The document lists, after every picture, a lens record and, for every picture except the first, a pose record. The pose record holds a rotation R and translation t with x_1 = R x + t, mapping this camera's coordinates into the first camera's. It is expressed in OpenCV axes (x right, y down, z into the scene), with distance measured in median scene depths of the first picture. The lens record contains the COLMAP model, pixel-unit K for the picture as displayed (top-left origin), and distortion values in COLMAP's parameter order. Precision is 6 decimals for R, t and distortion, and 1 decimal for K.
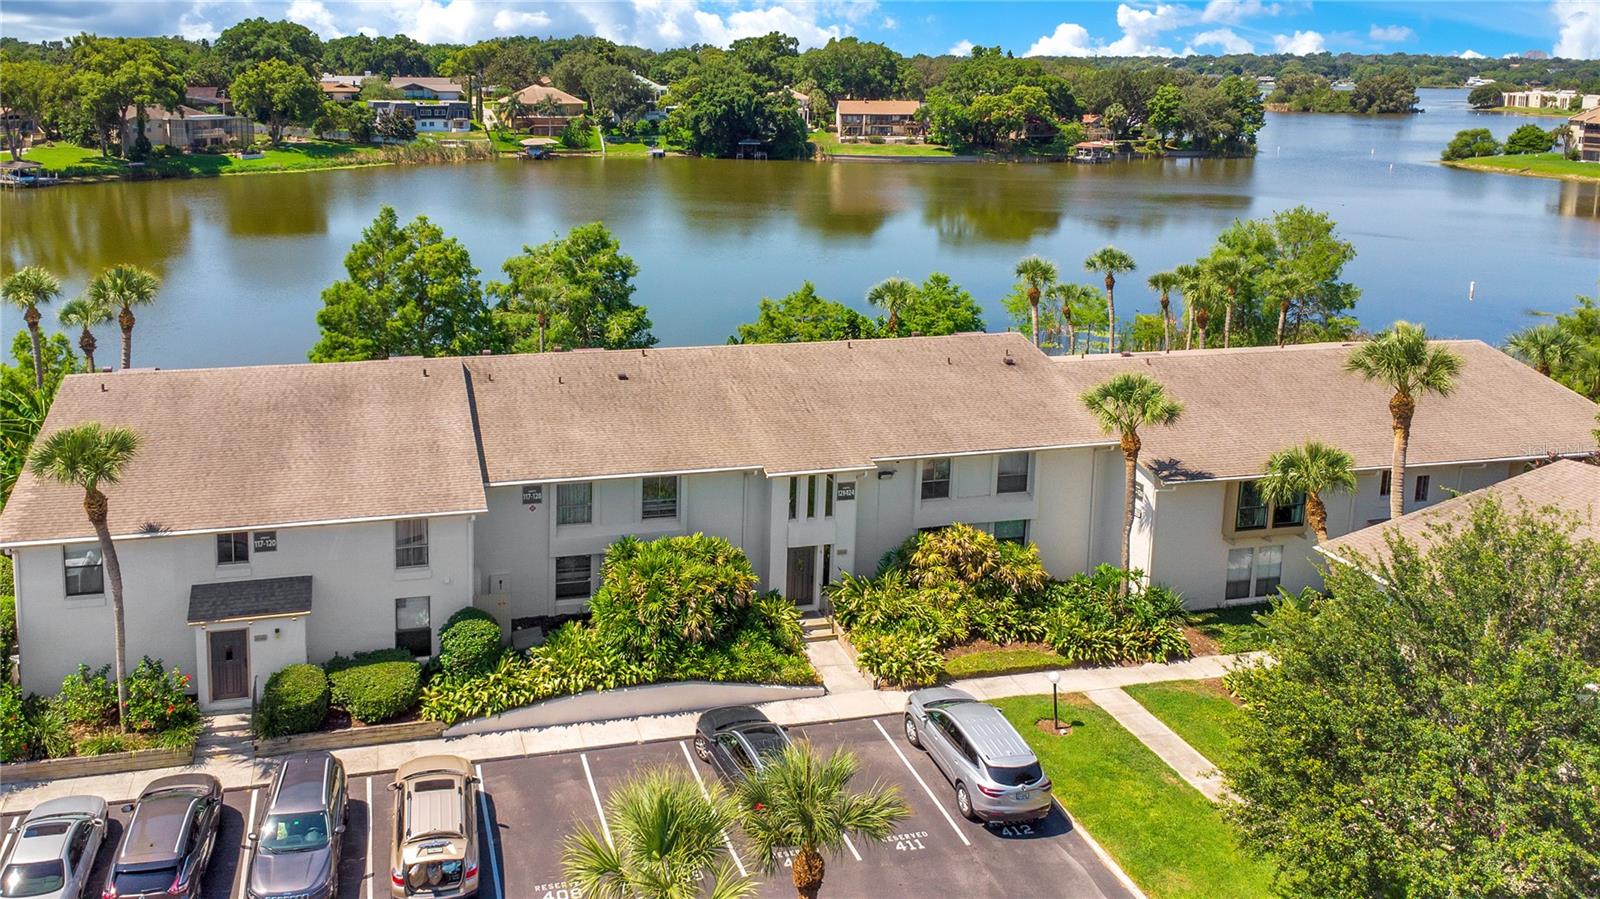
lens RADIAL K [[1117.0, 0, 655.7], [0, 1117.0, 295.4], [0, 0, 1]] dist [-0.005660, 0.000280]
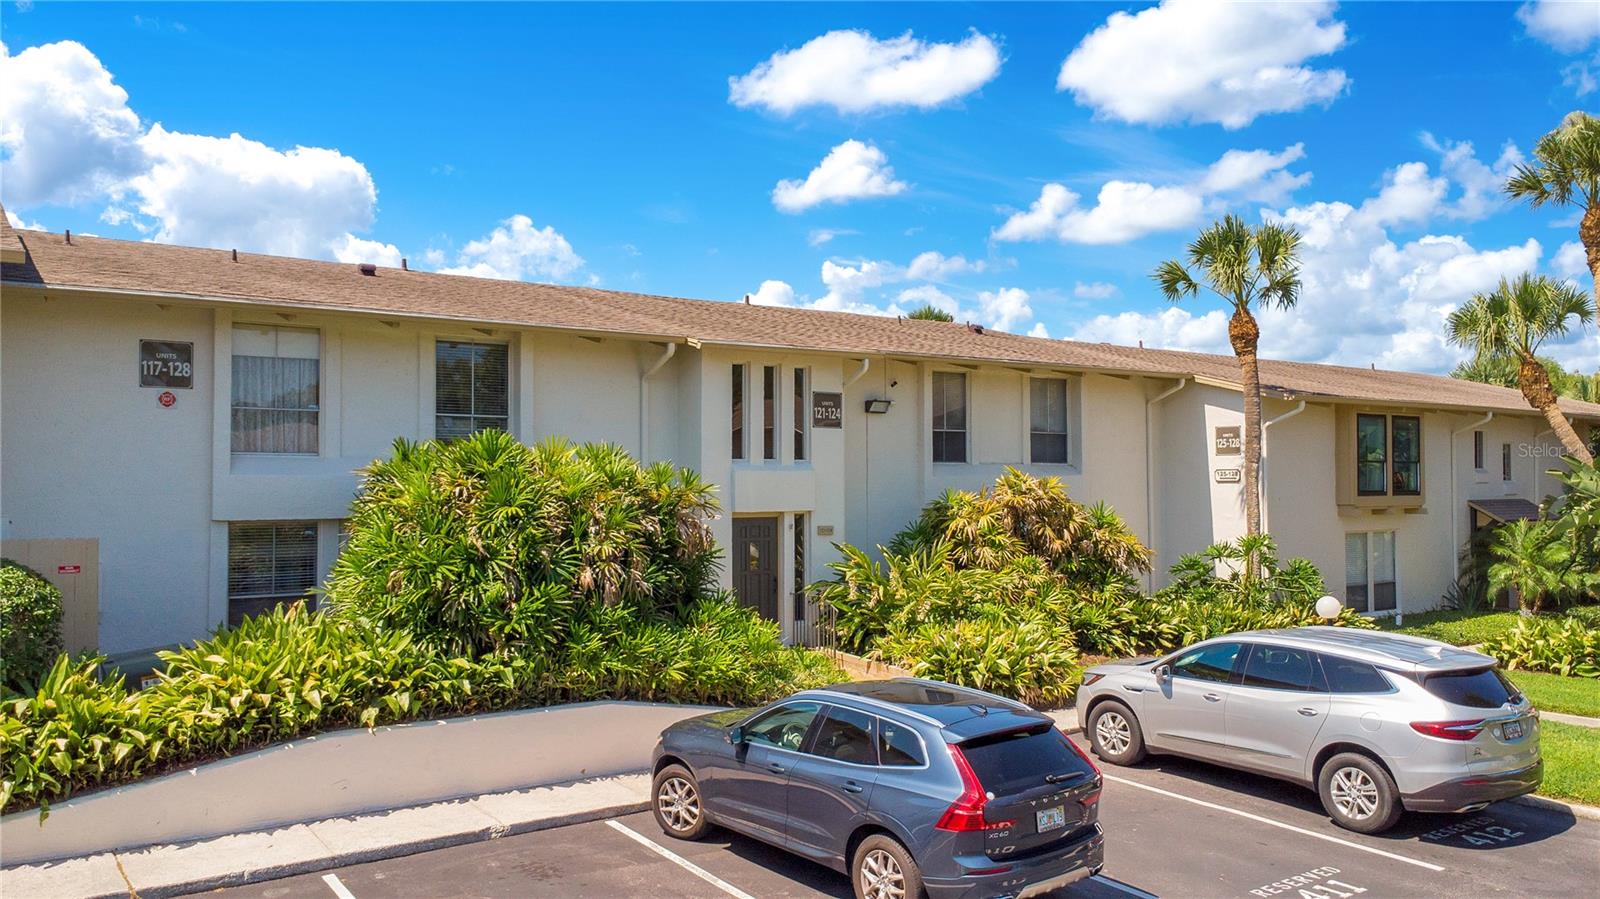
lens RADIAL K [[1175.6, 0, 800.0], [0, 1175.6, 449.5], [0, 0, 1]] dist [-0.006138, 0.001601]
pose [[0.925345, -0.001074, 0.379125, -0.057301], [0.074027, 0.981260, -0.177901, 0.303265], [-0.371829, 0.192685, 0.908084, 0.513595]]
